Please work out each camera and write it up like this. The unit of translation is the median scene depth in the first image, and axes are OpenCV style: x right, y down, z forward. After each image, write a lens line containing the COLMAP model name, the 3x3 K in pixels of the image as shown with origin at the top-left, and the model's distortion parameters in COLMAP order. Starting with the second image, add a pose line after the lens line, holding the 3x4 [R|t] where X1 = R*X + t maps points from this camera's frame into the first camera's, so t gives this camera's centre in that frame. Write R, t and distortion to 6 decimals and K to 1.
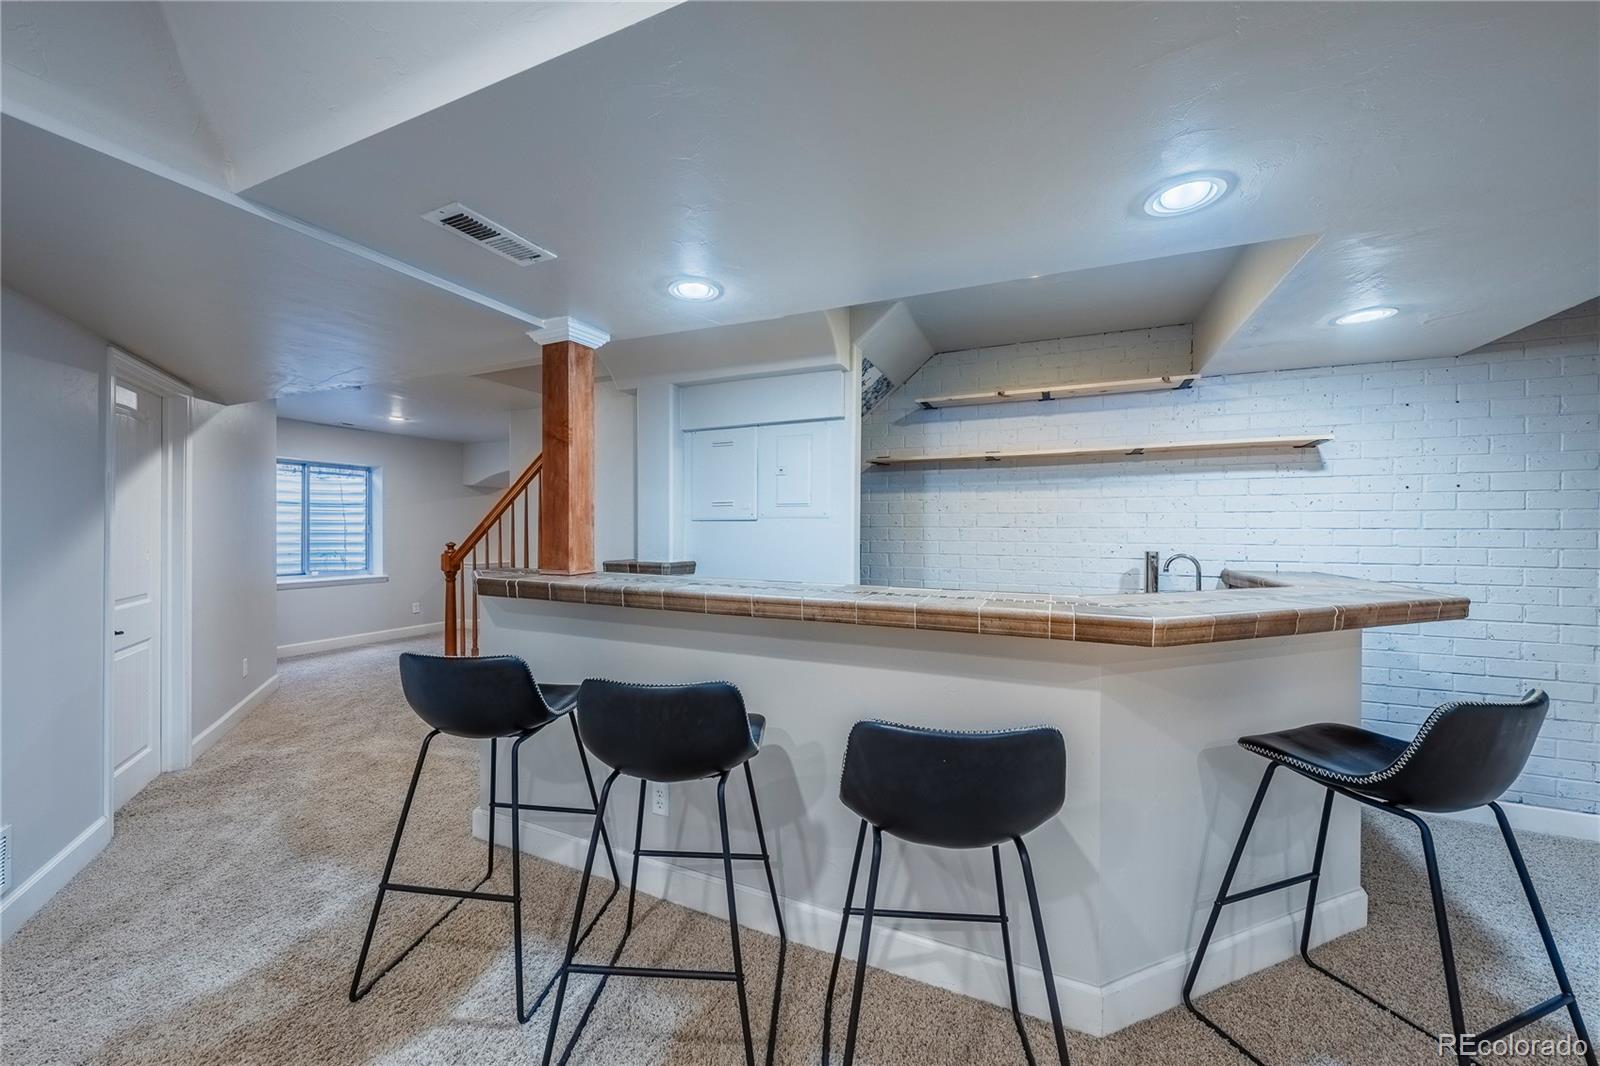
lens RADIAL K [[590.0, 0, 811.6], [0, 590.0, 534.4], [0, 0, 1]] dist [-0.001743, 0.000193]
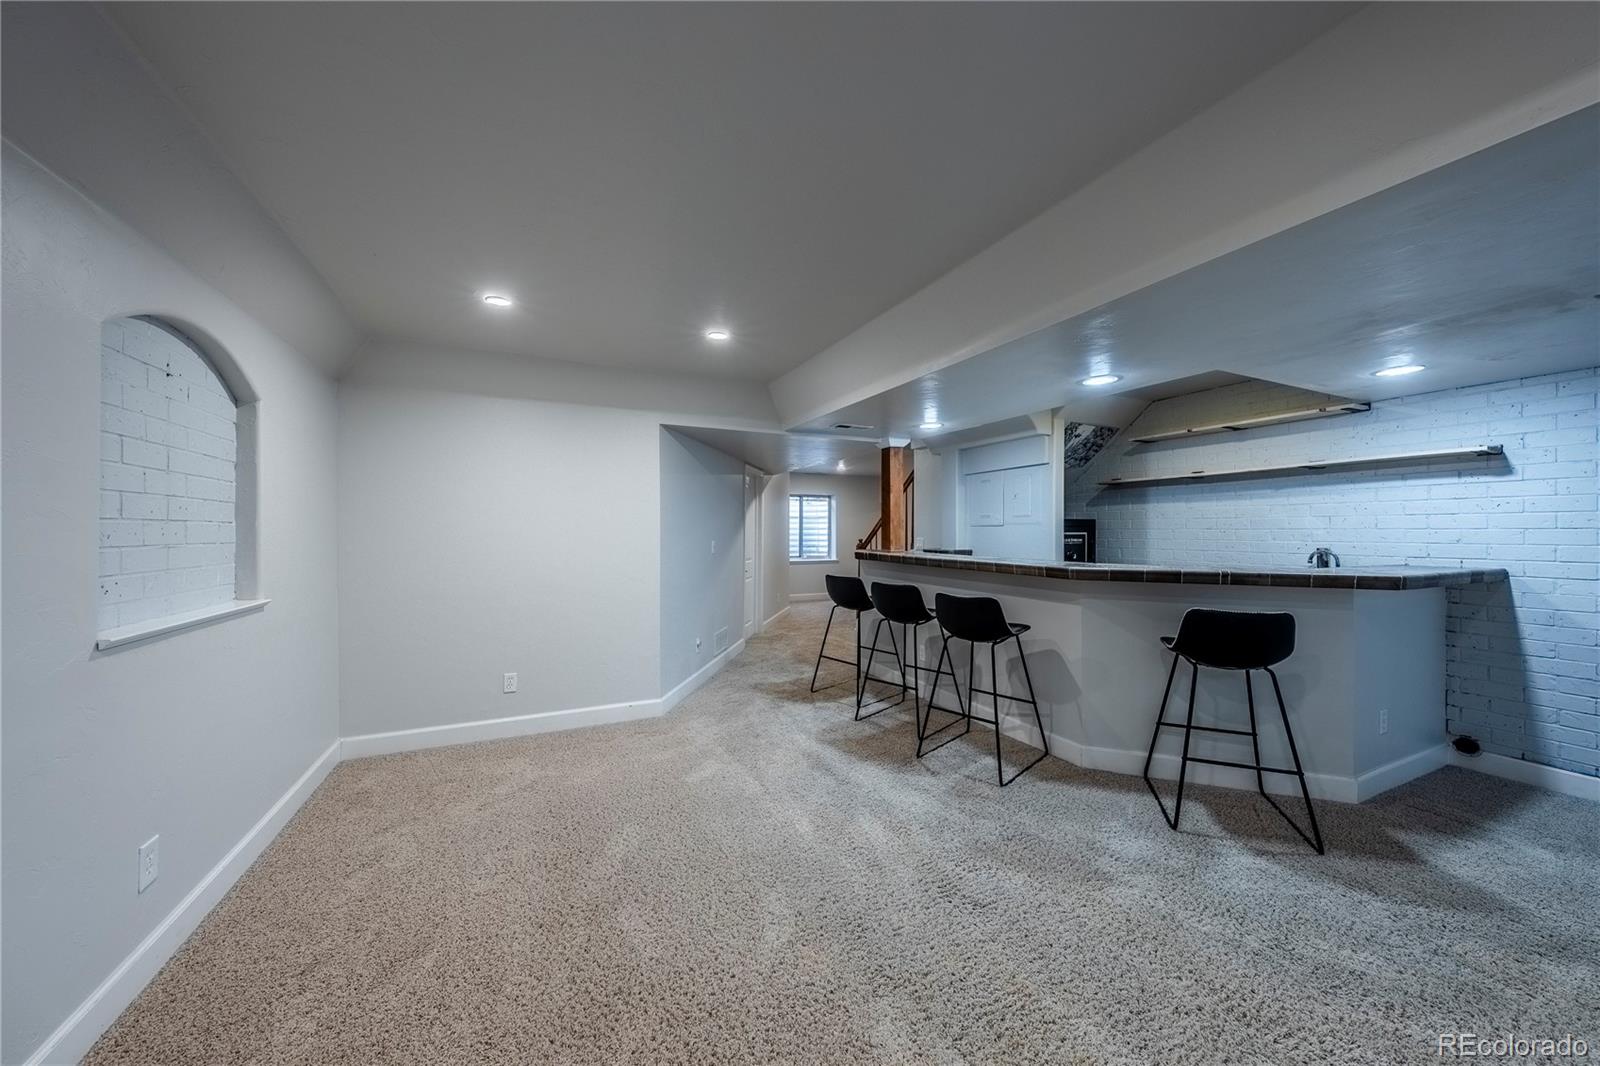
lens RADIAL K [[553.6, 0, 799.2], [0, 553.6, 533.6], [0, 0, 1]] dist [0.000296, 0.000020]
pose [[0.756161, 0.000253, -0.654385, 0.493019], [-0.004788, 0.999975, -0.005146, 0.009579], [0.654368, 0.007024, 0.756144, -0.571140]]
